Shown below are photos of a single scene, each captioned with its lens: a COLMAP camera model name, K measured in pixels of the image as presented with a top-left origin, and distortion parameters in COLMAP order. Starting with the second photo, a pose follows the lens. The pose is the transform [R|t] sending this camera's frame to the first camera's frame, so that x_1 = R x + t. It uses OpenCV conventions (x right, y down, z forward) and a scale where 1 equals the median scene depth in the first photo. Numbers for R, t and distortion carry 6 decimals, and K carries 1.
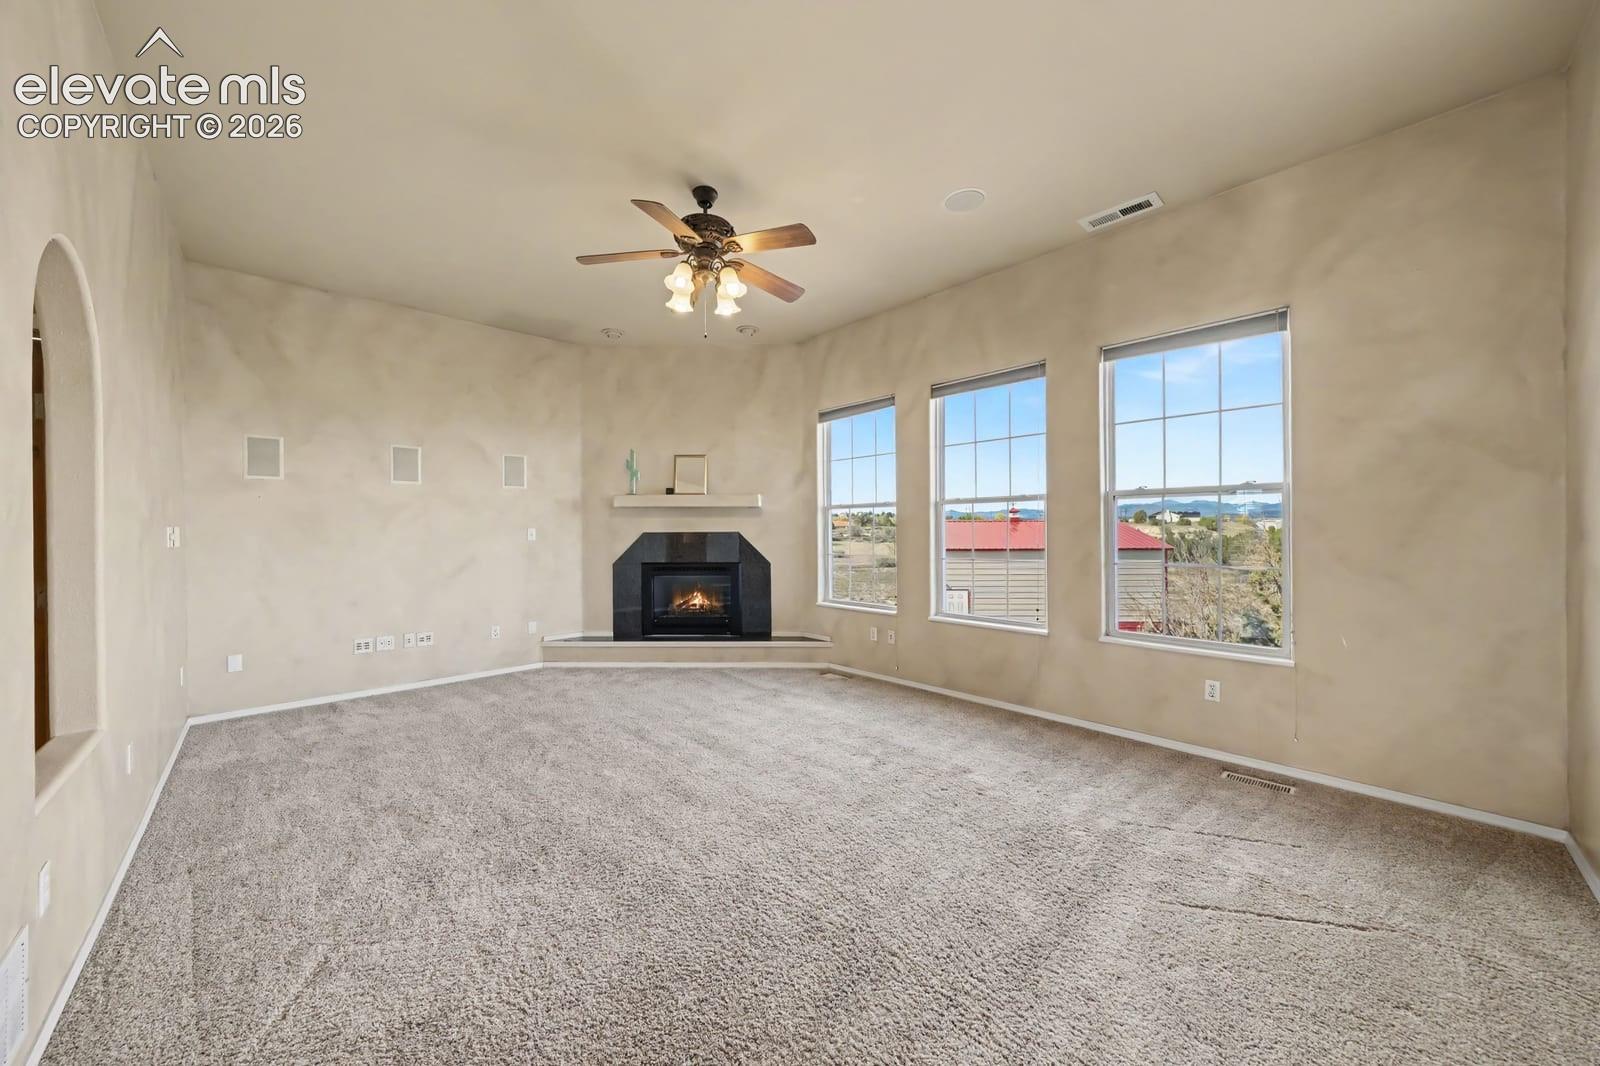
lens RADIAL K [[545.1, 0, 799.4], [0, 545.1, 525.4], [0, 0, 1]] dist [-0.009749, -0.000040]
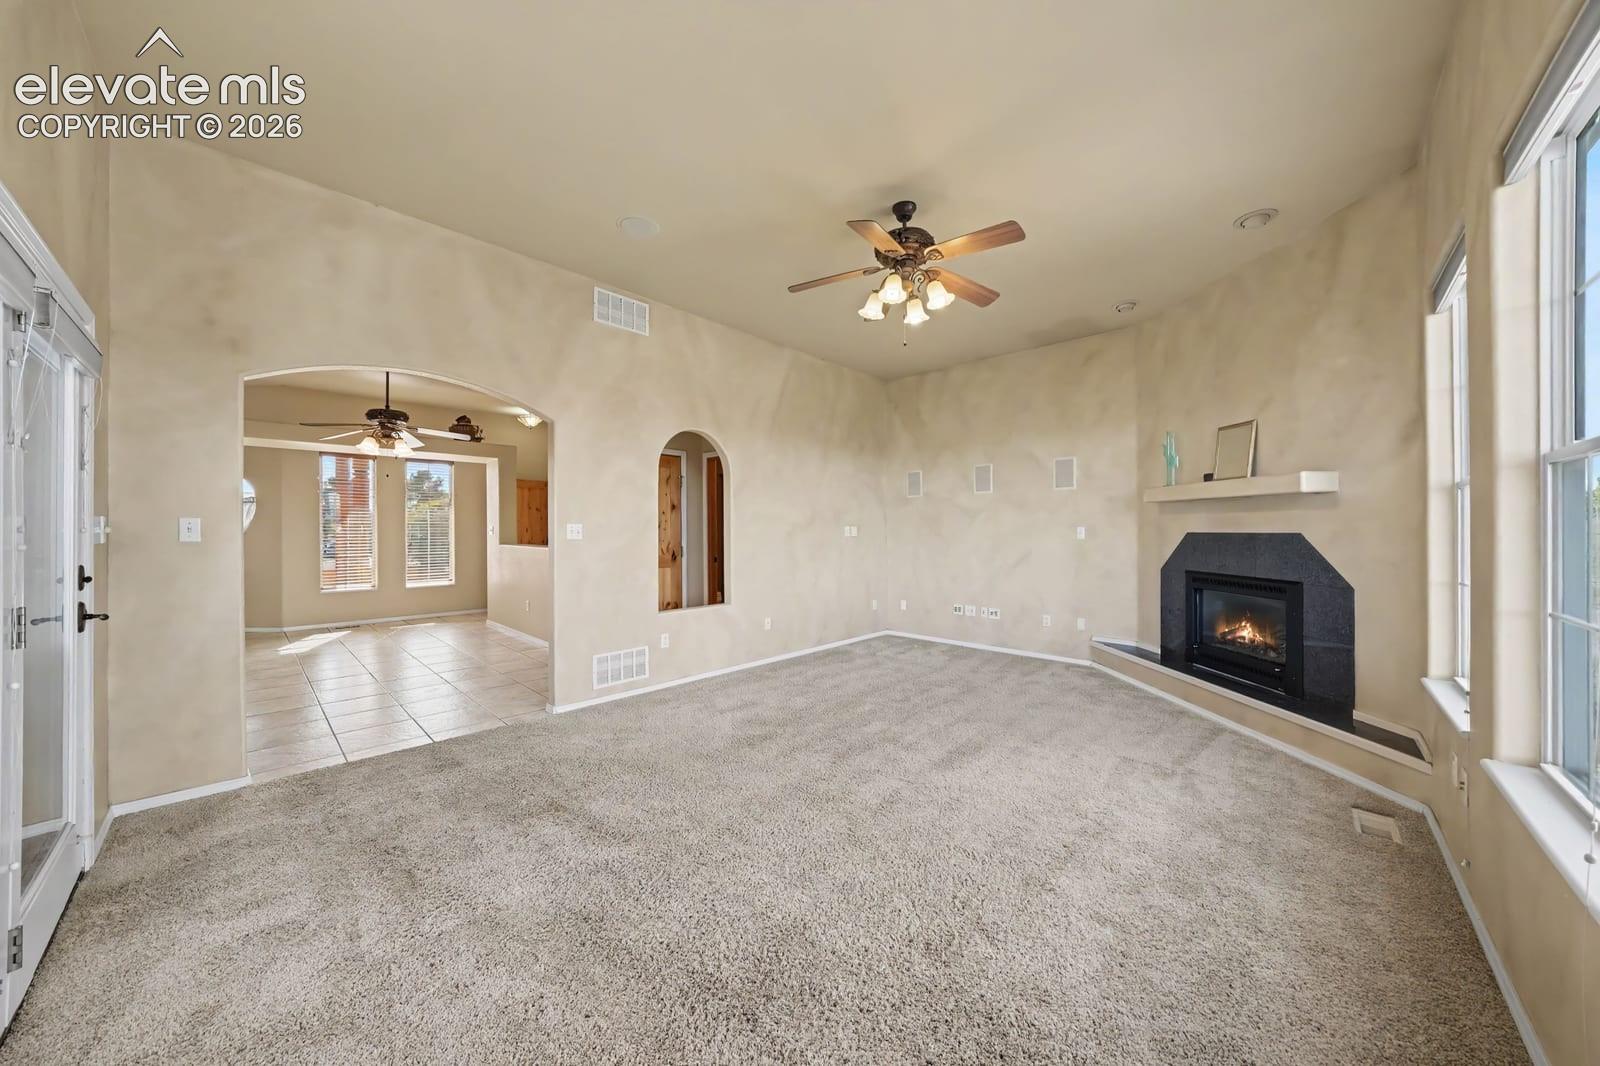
lens RADIAL K [[628.4, 0, 915.1], [0, 628.4, 528.9], [0, 0, 1]] dist [0.007159, -0.000065]
pose [[0.092560, 0.002548, -0.995704, 0.605021], [0.004407, 0.999986, 0.002969, 0.003582], [0.995697, -0.004663, 0.092548, 0.534880]]
